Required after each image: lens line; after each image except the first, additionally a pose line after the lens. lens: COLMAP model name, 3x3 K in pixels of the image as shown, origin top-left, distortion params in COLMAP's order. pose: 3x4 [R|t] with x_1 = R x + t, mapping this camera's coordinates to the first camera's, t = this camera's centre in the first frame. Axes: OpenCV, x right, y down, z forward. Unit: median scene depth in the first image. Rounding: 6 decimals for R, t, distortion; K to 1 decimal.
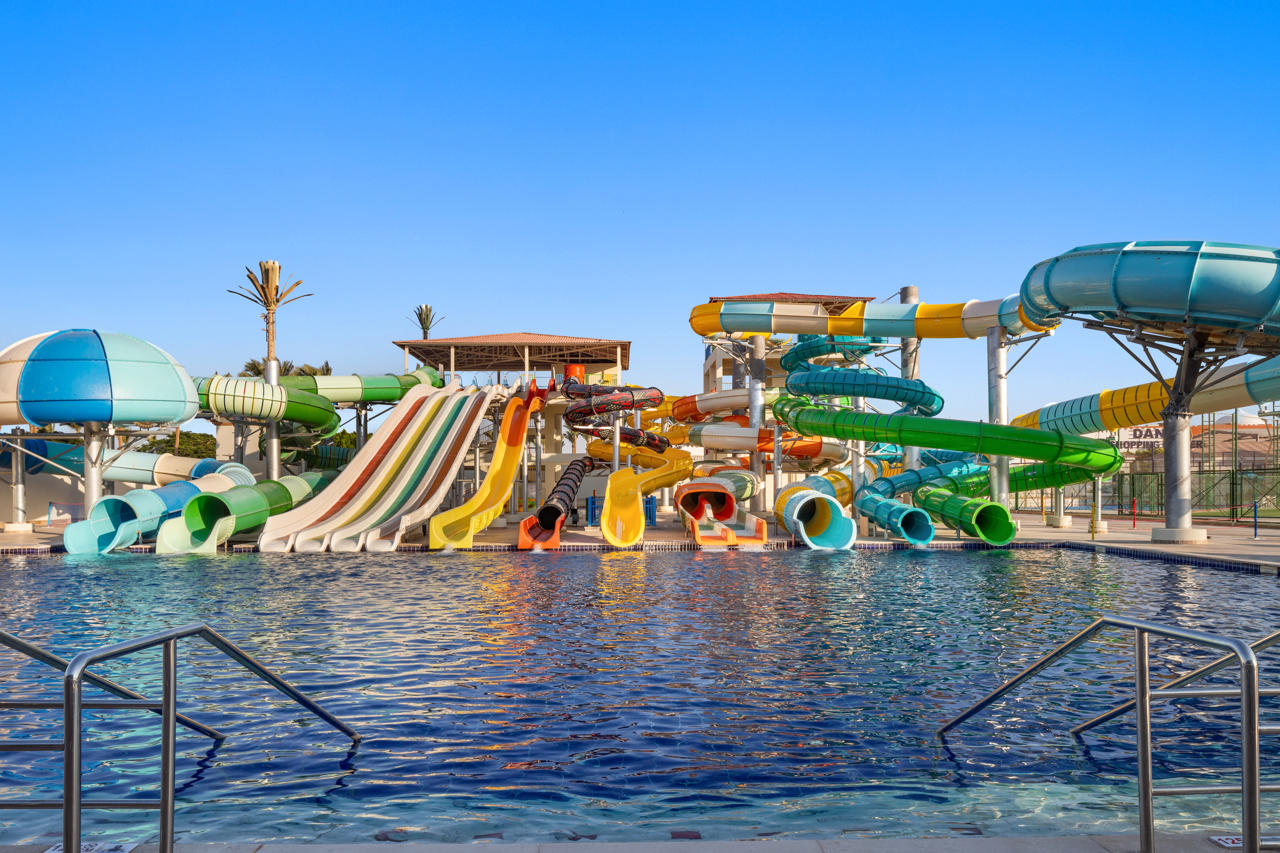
lens RADIAL K [[860.8, 0, 638.2], [0, 860.8, 488.3], [0, 0, 1]] dist [-0.010906, 0.003614]
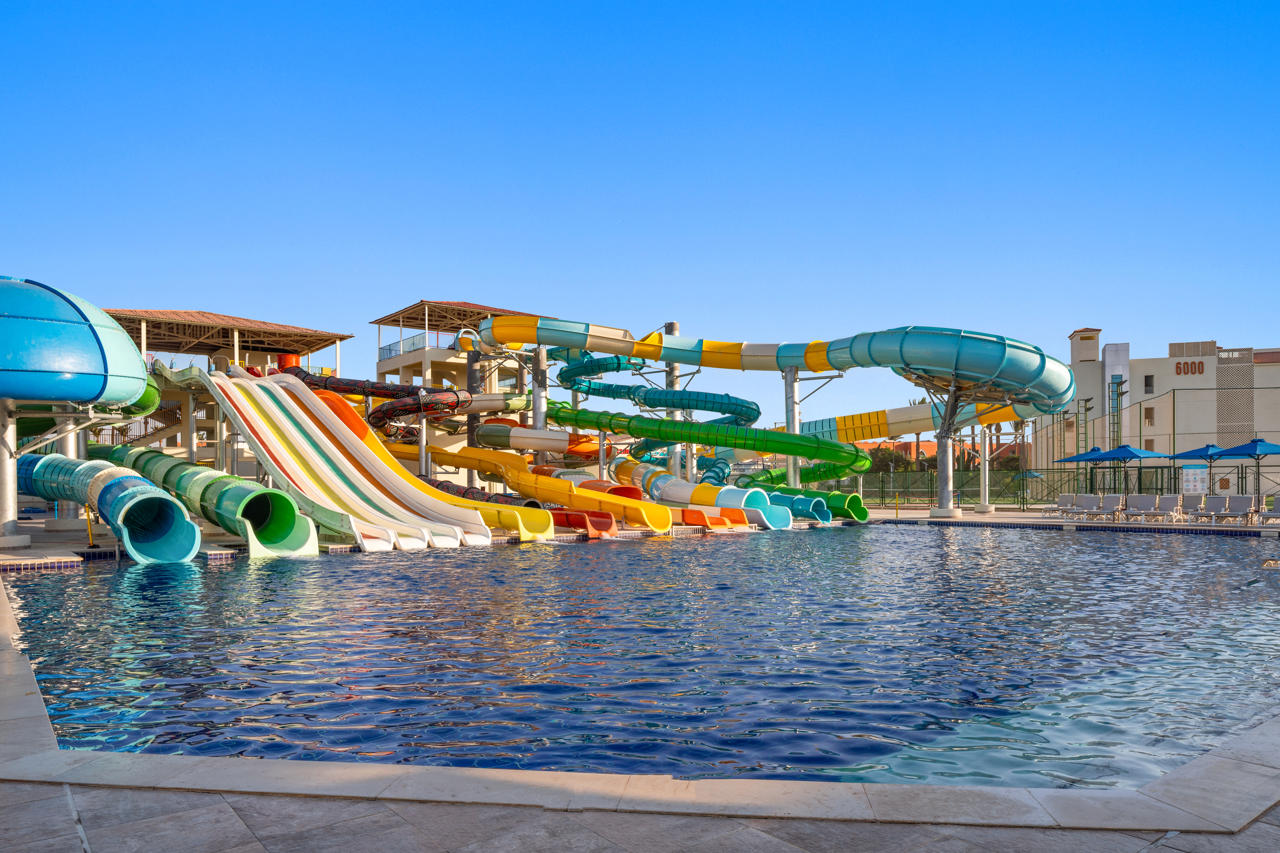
lens RADIAL K [[860.8, 0, 638.2], [0, 860.8, 488.3], [0, 0, 1]] dist [-0.010906, 0.003614]
pose [[0.803347, -0.003773, 0.595499, -0.584883], [0.003704, 0.999992, 0.001338, 0.003405], [-0.595500, 0.001131, 0.803355, 0.044873]]
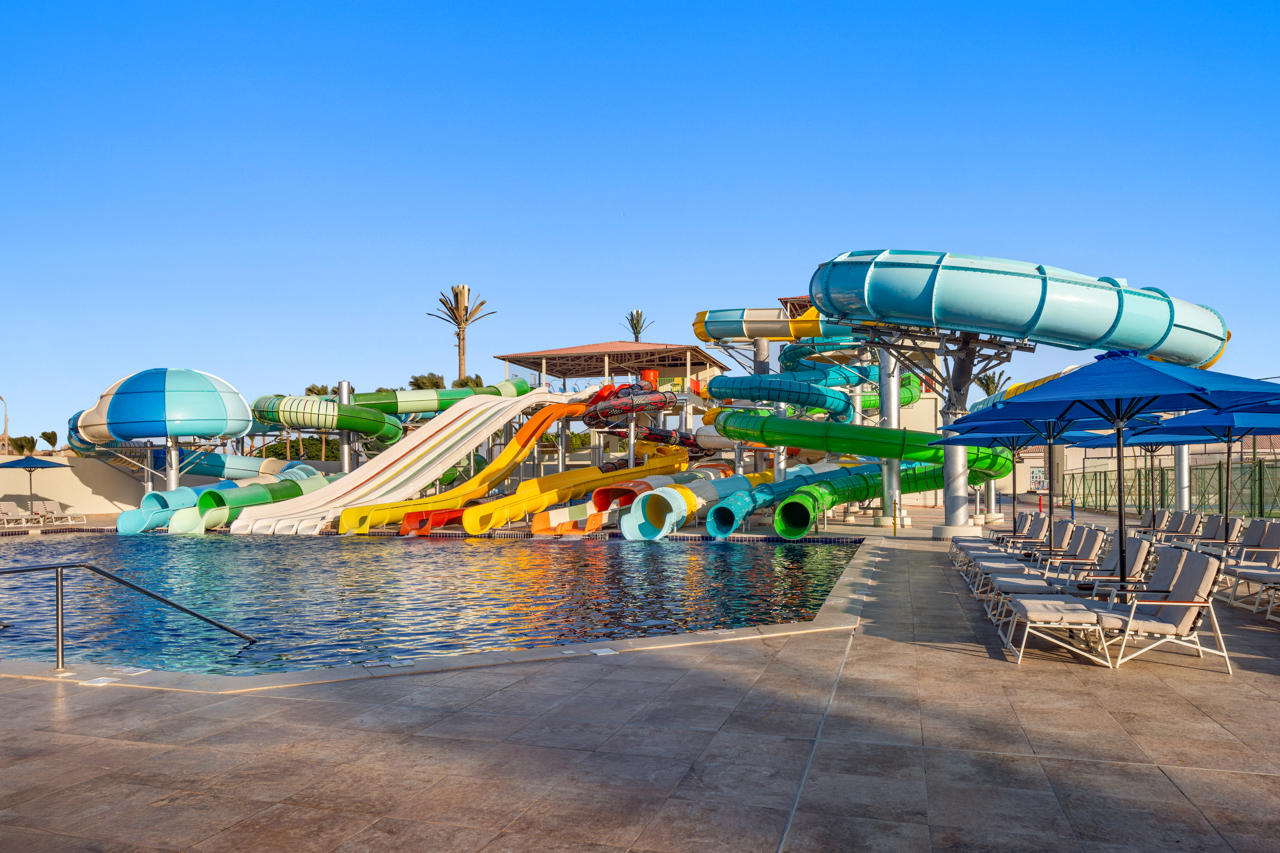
lens RADIAL K [[860.8, 0, 638.2], [0, 860.8, 488.3], [0, 0, 1]] dist [-0.010906, 0.003614]
pose [[0.951420, 0.001030, -0.307894, 0.440326], [0.000932, 0.999980, 0.006225, -0.002910], [0.307895, -0.006210, 0.951400, -0.056658]]
